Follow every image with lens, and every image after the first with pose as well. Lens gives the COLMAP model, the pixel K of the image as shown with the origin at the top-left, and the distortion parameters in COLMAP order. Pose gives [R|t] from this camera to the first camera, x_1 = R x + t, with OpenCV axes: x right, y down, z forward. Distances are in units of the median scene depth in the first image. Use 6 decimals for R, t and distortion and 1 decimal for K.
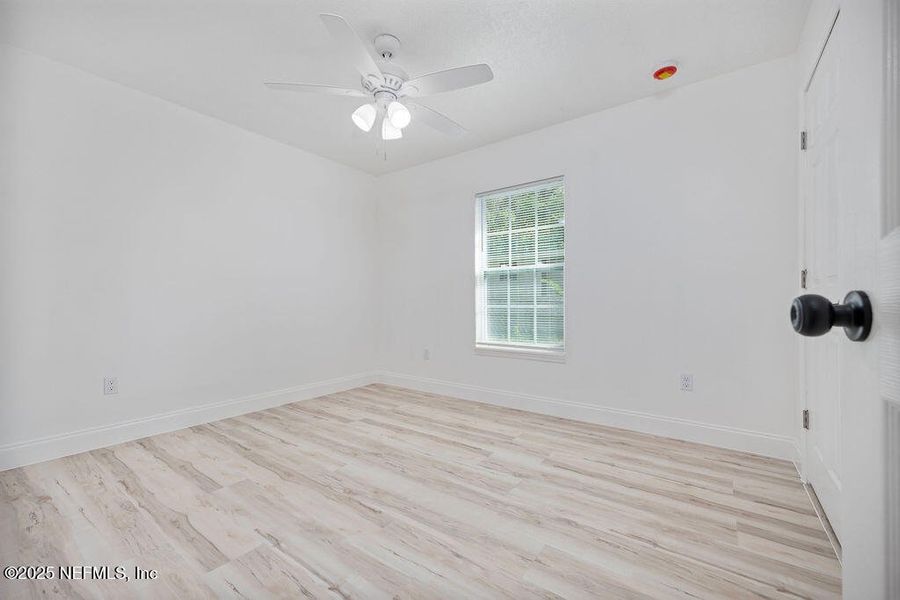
lens RADIAL K [[369.7, 0, 446.5], [0, 369.7, 296.6], [0, 0, 1]] dist [0.018006, 0.000181]
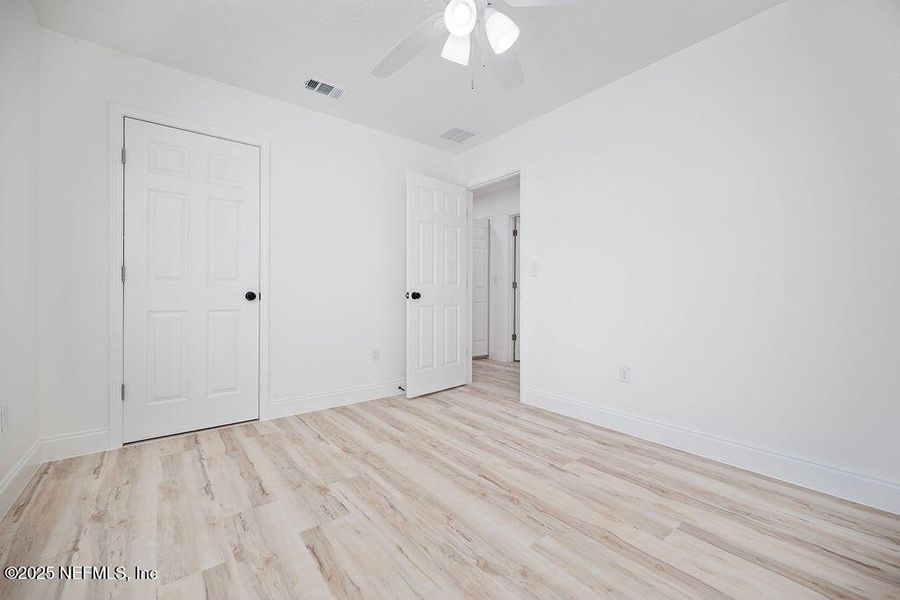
lens RADIAL K [[369.7, 0, 446.5], [0, 369.7, 296.6], [0, 0, 1]] dist [0.018006, 0.000181]
pose [[-0.962898, -0.001085, 0.269863, -0.352788], [-0.003063, 0.999971, -0.006909, 0.032517], [-0.269848, -0.007479, -0.962874, 1.939167]]
